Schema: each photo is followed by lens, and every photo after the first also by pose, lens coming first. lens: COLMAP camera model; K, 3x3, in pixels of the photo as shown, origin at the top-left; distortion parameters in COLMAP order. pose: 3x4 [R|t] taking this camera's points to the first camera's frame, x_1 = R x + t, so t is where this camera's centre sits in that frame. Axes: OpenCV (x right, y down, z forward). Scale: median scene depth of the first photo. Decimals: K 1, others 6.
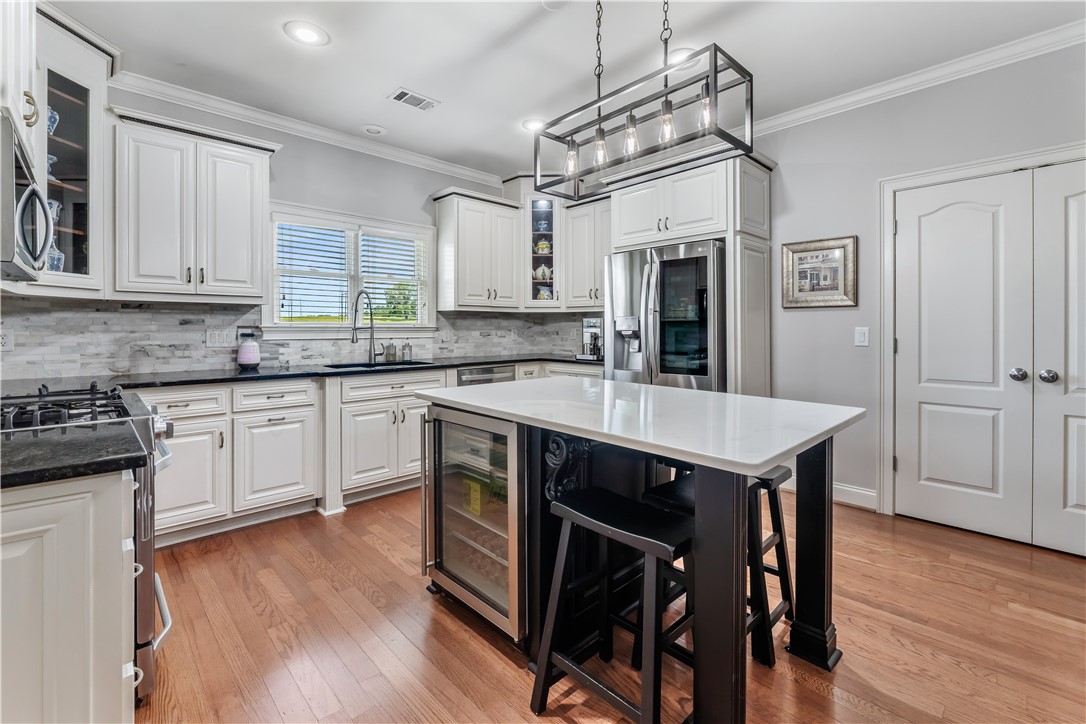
lens RADIAL K [[461.6, 0, 532.0], [0, 461.6, 328.4], [0, 0, 1]] dist [-0.013471, 0.000109]
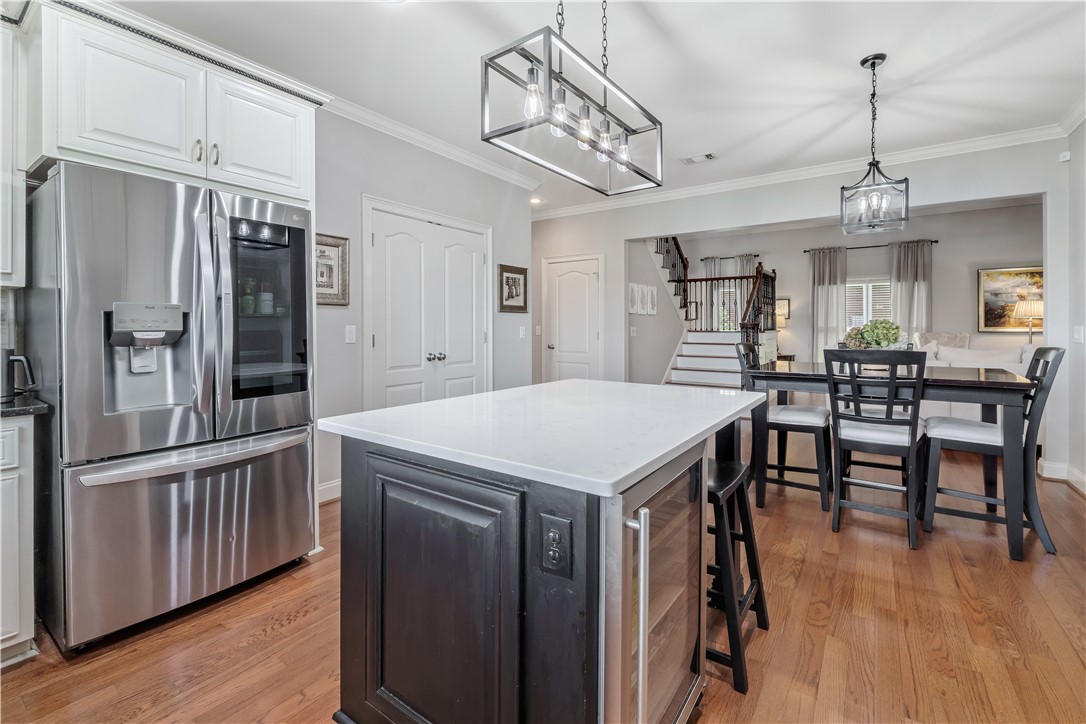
lens RADIAL K [[461.6, 0, 549.7], [0, 461.6, 332.5], [0, 0, 1]] dist [-0.013471, 0.000109]
pose [[-0.193989, -0.013609, 0.980909, -0.417679], [0.002253, 0.999895, 0.014318, -0.000731], [-0.981001, 0.004988, -0.193938, 0.736652]]
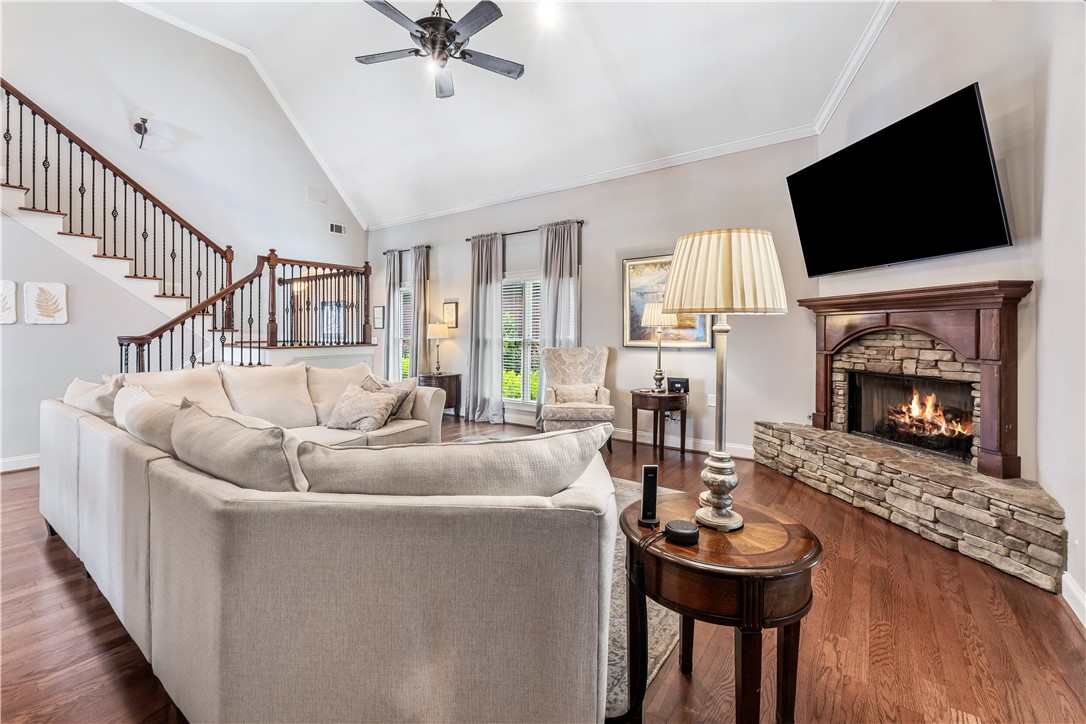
lens RADIAL K [[461.6, 0, 534.6], [0, 461.6, 338.4], [0, 0, 1]] dist [-0.013471, 0.000109]
pose [[-0.188950, -0.013831, 0.981889, -0.124612], [0.003333, 0.999886, 0.014726, -0.024107], [-0.981981, 0.006055, -0.188882, -1.506073]]
